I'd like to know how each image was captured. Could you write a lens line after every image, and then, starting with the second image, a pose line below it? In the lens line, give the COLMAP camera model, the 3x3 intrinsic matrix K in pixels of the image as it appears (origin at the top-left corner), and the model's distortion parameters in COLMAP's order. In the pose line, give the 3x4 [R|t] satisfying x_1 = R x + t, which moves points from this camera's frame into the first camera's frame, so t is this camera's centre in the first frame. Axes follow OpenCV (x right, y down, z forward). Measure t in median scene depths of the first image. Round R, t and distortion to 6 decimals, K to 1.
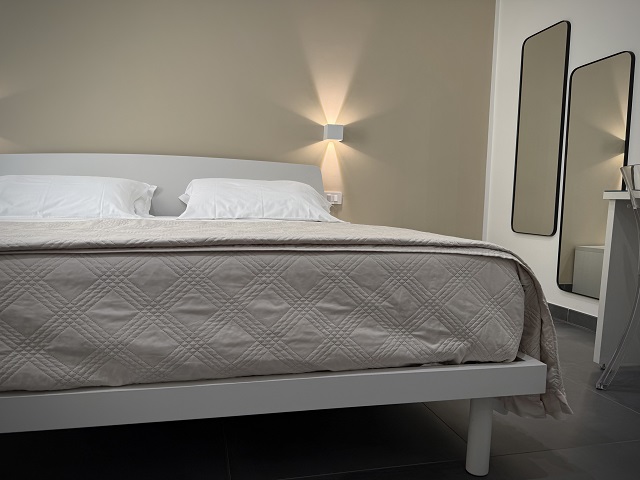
lens RADIAL K [[503.3, 0, 323.5], [0, 503.3, 241.8], [0, 0, 1]] dist [0.092647, -0.001049]
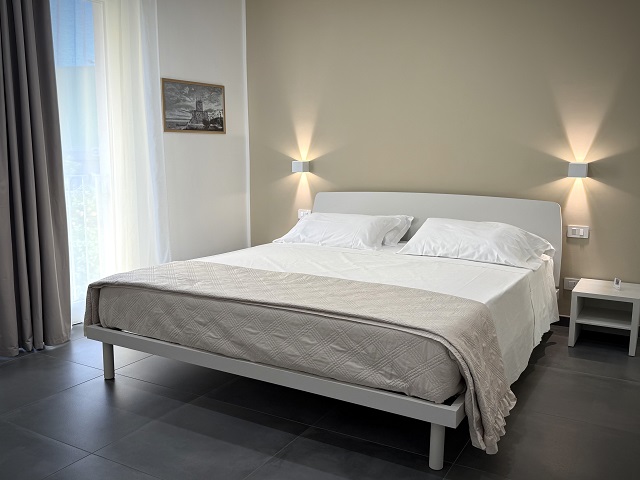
lens RADIAL K [[503.3, 0, 323.5], [0, 503.3, 241.8], [0, 0, 1]] dist [0.092647, -0.001049]
pose [[0.772781, 0.081679, -0.629395, 1.119403], [-0.062684, 0.996658, 0.052375, -0.360135], [0.631570, -0.001021, 0.775319, -0.521948]]
